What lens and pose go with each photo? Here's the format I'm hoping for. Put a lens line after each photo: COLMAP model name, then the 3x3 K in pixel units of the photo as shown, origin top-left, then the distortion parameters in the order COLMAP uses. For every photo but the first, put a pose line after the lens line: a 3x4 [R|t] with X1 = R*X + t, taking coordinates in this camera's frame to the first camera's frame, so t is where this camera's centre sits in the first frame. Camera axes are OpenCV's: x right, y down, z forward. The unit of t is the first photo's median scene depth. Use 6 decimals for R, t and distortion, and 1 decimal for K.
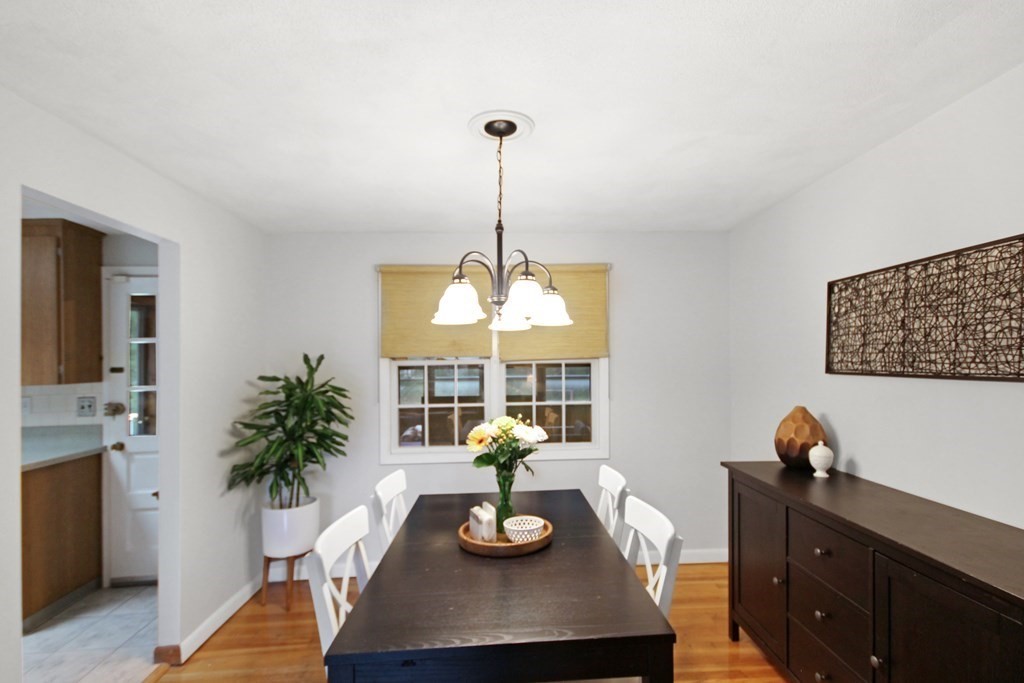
lens RADIAL K [[483.7, 0, 518.9], [0, 483.7, 373.2], [0, 0, 1]] dist [0.005210, -0.006182]
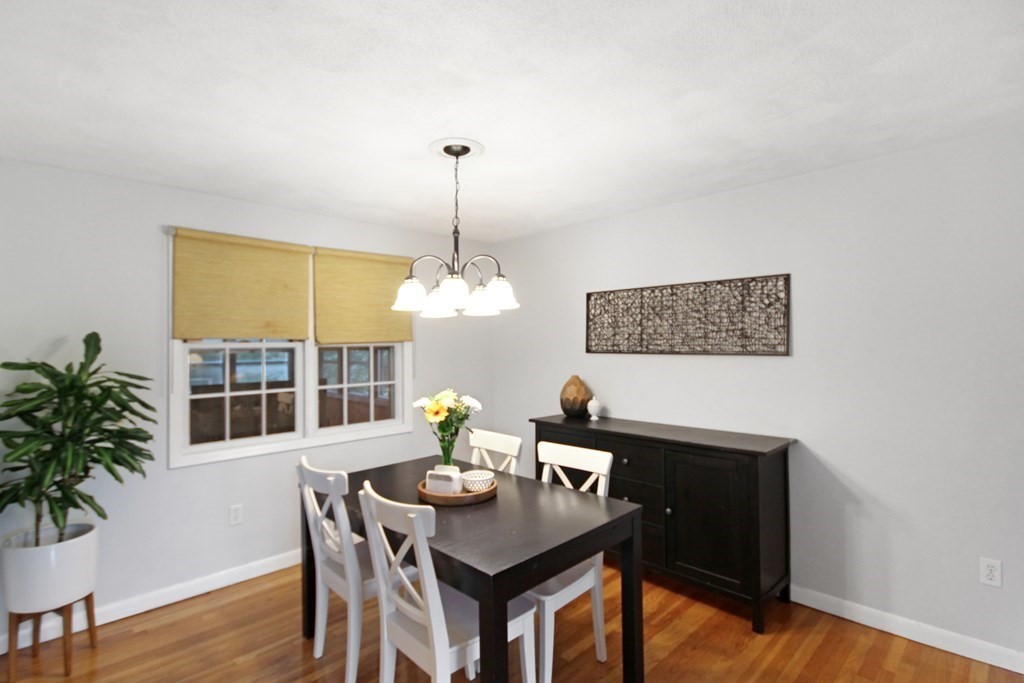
lens RADIAL K [[496.2, 0, 495.7], [0, 496.2, 343.7], [0, 0, 1]] dist [0.008903, -0.002208]
pose [[0.757808, 0.006177, 0.652448, -0.632571], [0.013825, 0.999579, -0.025522, 0.008110], [-0.652331, 0.028361, 0.757403, 0.003737]]
